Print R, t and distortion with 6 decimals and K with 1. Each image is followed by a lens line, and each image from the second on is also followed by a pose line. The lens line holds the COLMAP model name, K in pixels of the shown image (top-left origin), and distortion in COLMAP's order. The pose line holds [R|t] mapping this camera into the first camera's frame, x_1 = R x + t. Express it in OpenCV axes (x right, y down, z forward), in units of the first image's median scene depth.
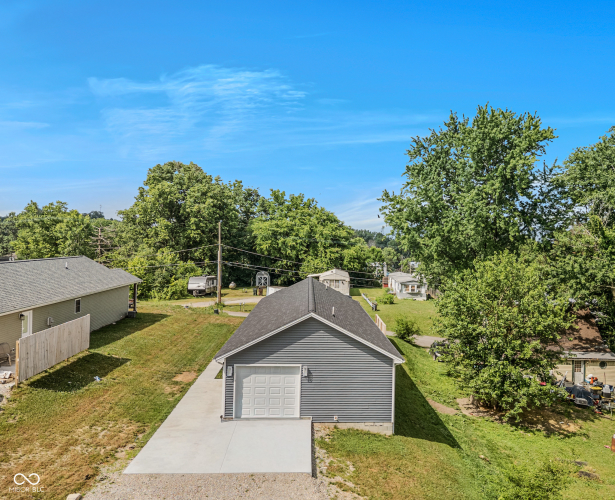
lens RADIAL K [[617.7, 0, 326.2], [0, 617.7, 252.0], [0, 0, 1]] dist [0.004000, 0.008154]
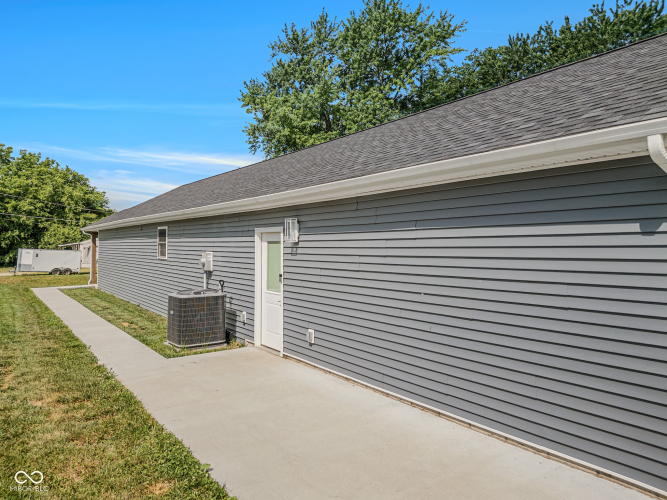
lens RADIAL K [[474.2, 0, 343.7], [0, 474.2, 249.3], [0, 0, 1]] dist [-0.002179, -0.038896]
pose [[0.823802, -0.029320, 0.566119, -0.064640], [0.041100, 0.999122, -0.008063, 0.059262], [-0.565385, 0.029910, 0.824284, 0.293081]]
